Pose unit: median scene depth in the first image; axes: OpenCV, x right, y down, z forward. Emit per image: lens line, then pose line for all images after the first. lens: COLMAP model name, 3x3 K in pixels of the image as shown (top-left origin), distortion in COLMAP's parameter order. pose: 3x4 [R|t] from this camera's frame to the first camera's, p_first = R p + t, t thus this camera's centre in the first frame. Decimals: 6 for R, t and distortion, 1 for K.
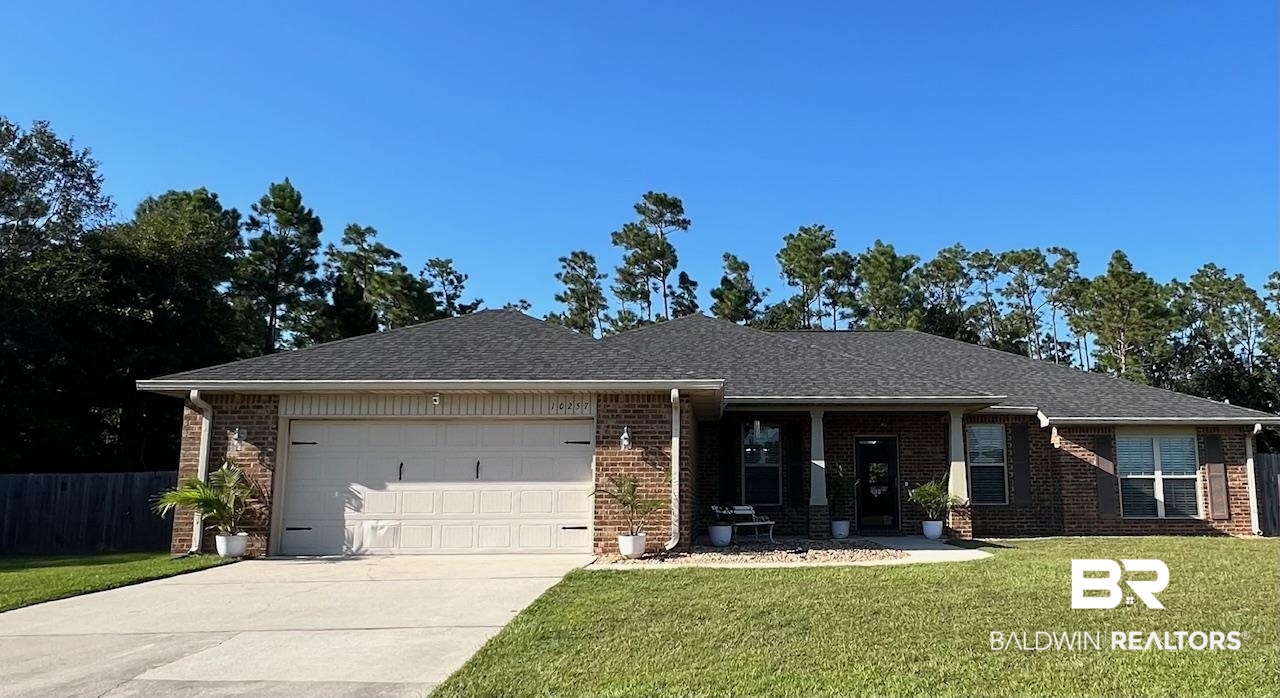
lens RADIAL K [[879.6, 0, 726.7], [0, 879.6, 370.3], [0, 0, 1]] dist [-0.002431, -0.000612]
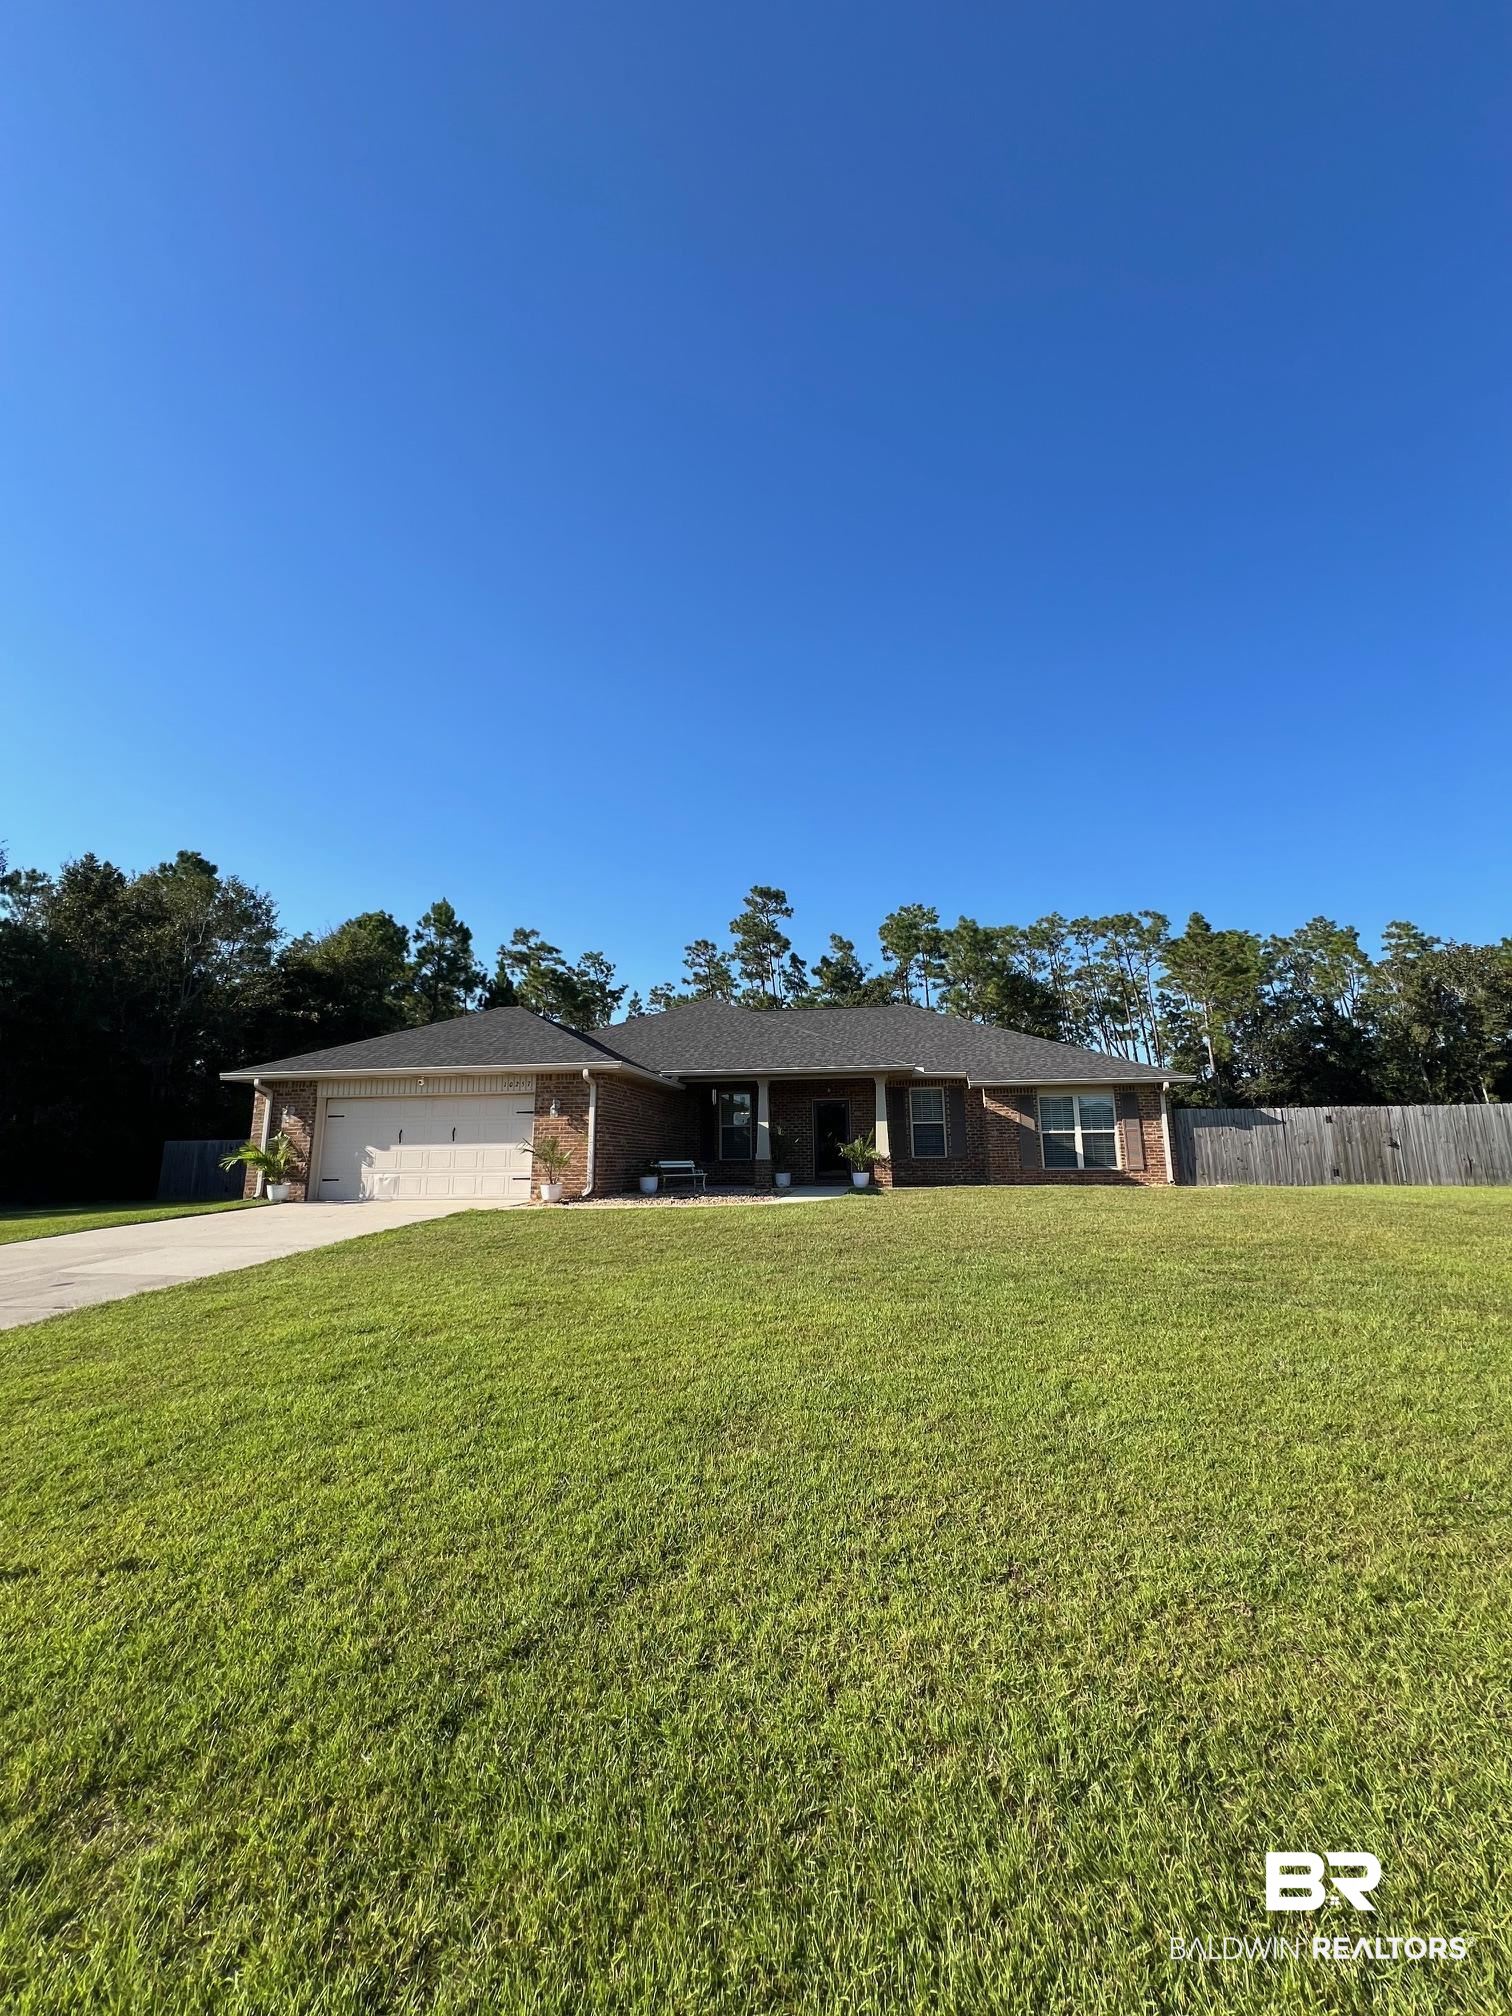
lens RADIAL K [[799.6, 0, 756.0], [0, 799.6, 1008.0], [0, 0, 1]] dist [0.000993, 0.000100]
pose [[0.984264, -0.039600, -0.172208, 0.128867], [0.033398, 0.998690, -0.038769, -0.004769], [0.173517, 0.032408, 0.984297, -0.035124]]
